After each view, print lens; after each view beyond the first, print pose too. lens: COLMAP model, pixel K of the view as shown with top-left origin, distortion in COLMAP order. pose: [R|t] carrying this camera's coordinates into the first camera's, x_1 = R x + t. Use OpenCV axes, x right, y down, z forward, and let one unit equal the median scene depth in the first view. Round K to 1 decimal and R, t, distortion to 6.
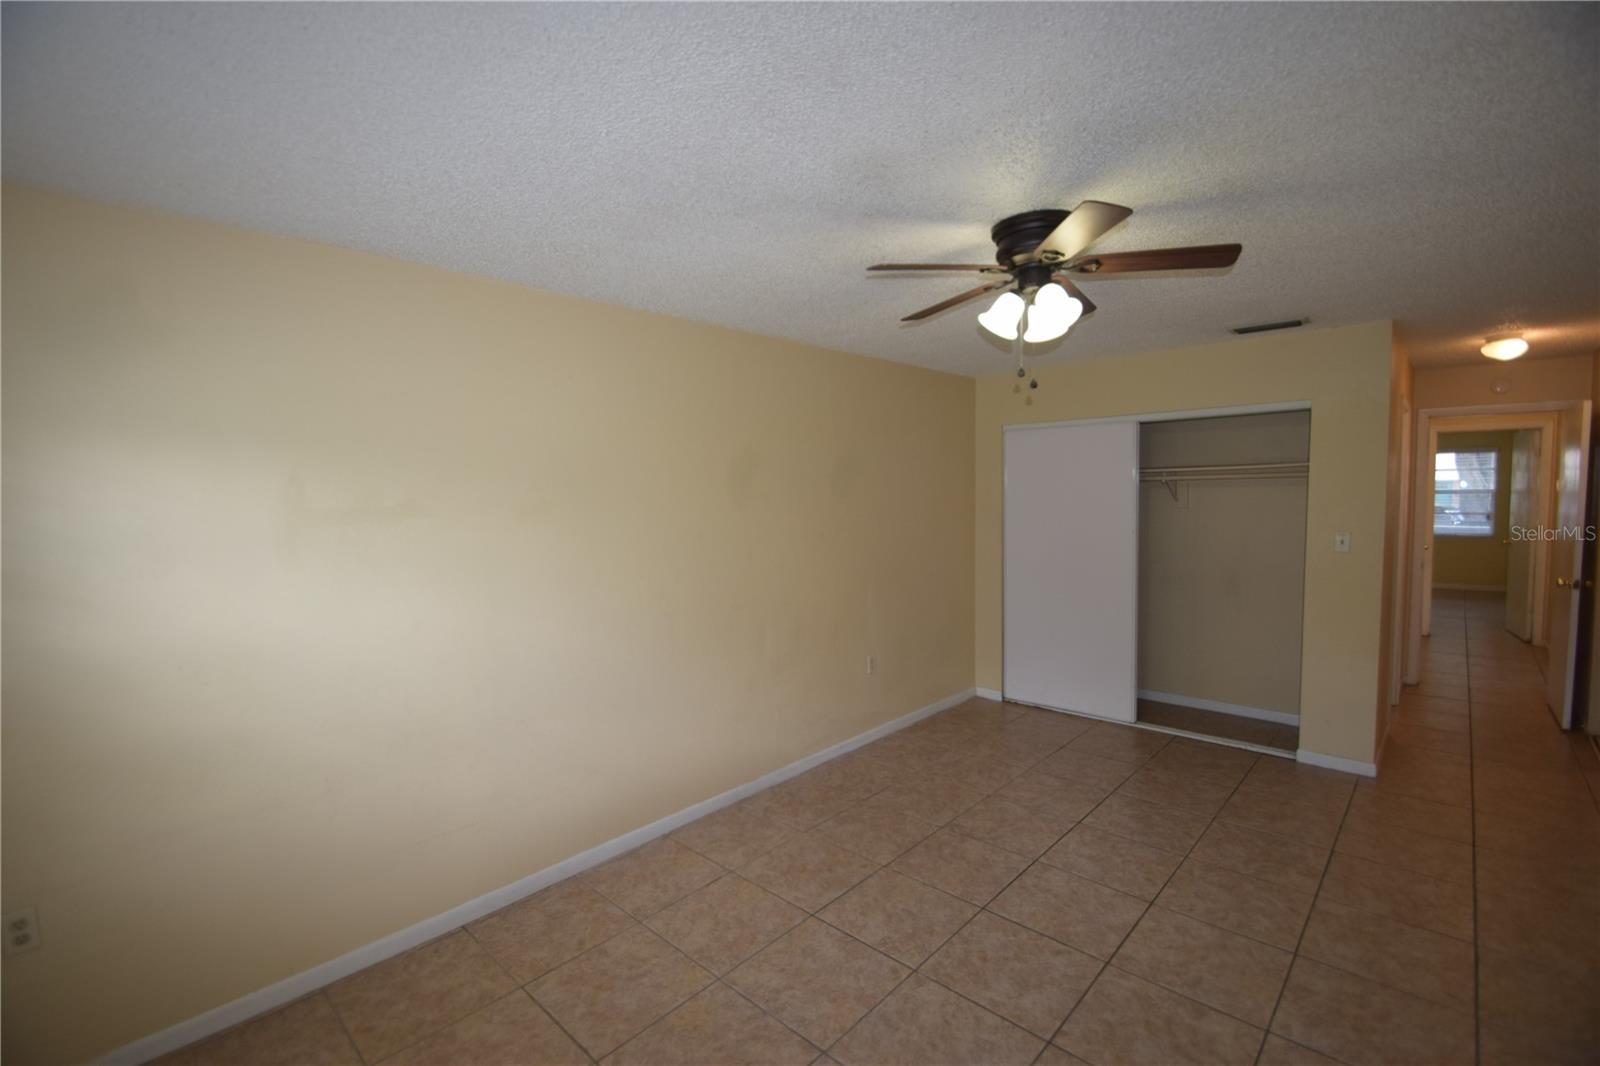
lens RADIAL K [[704.6, 0, 793.0], [0, 704.6, 539.6], [0, 0, 1]] dist [0.011654, -0.013863]
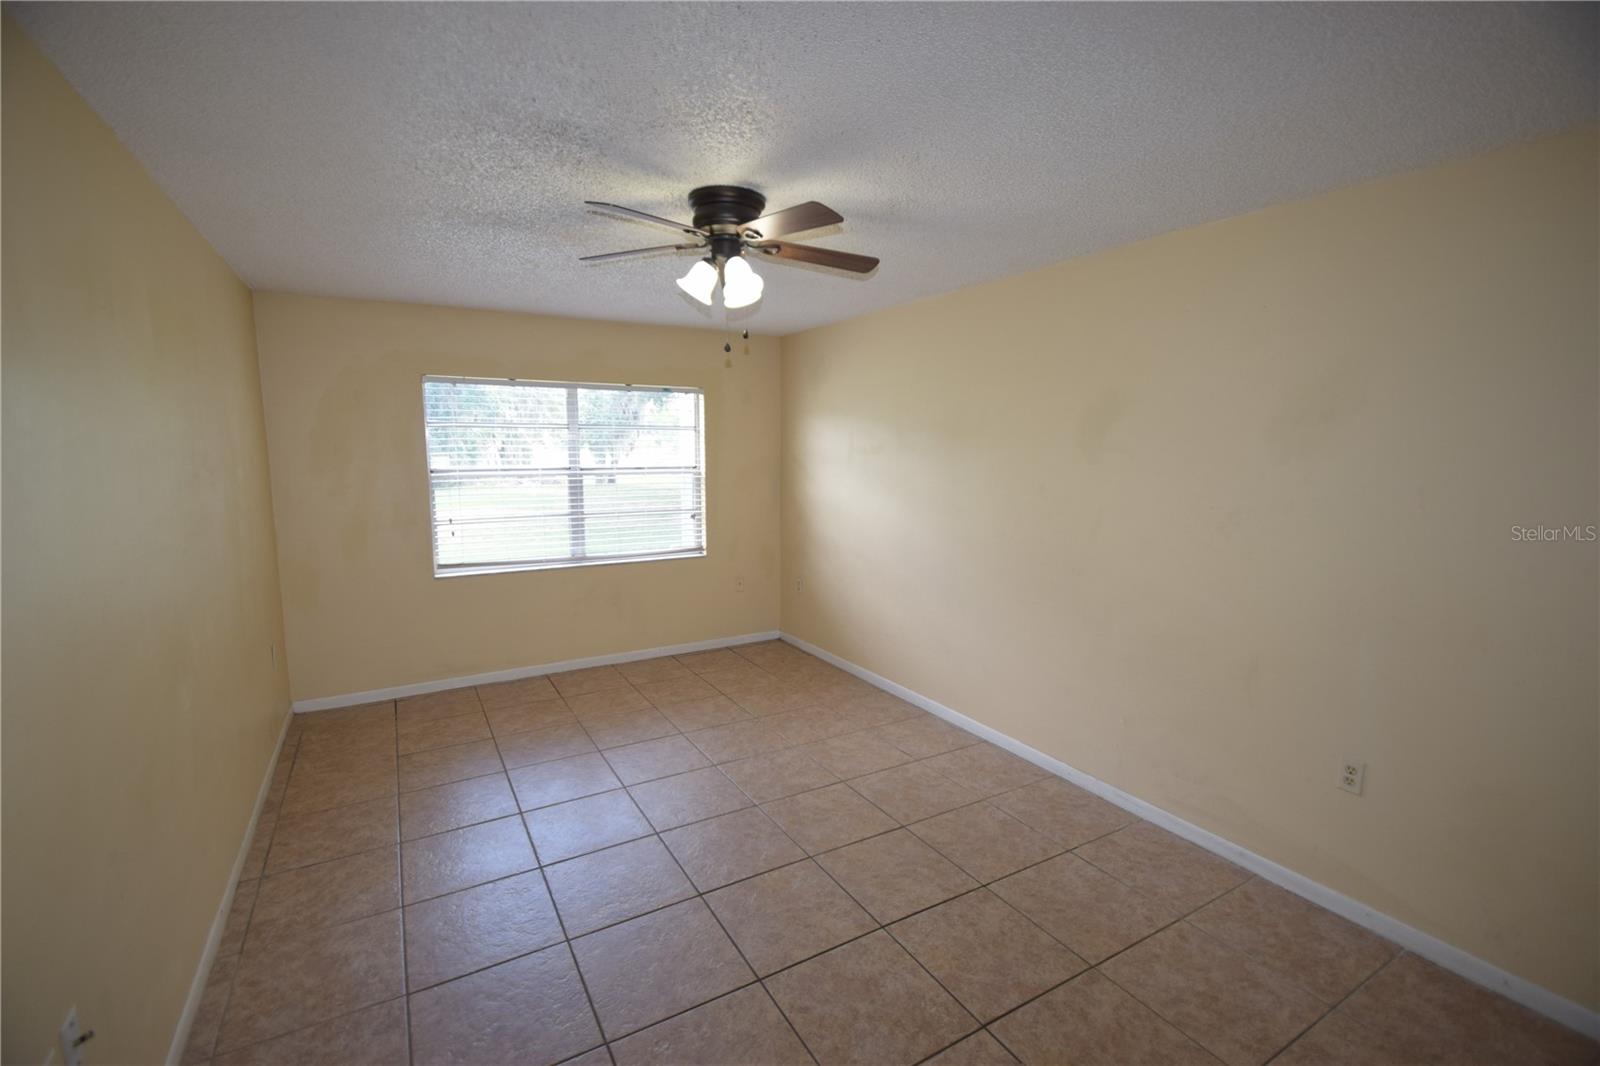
lens RADIAL K [[704.6, 0, 793.0], [0, 704.6, 539.6], [0, 0, 1]] dist [0.011654, -0.013863]
pose [[-0.286605, 0.149018, -0.946389, 1.056602], [-0.064884, 0.982542, 0.174360, -0.095309], [0.955849, 0.111378, -0.271932, 1.081306]]
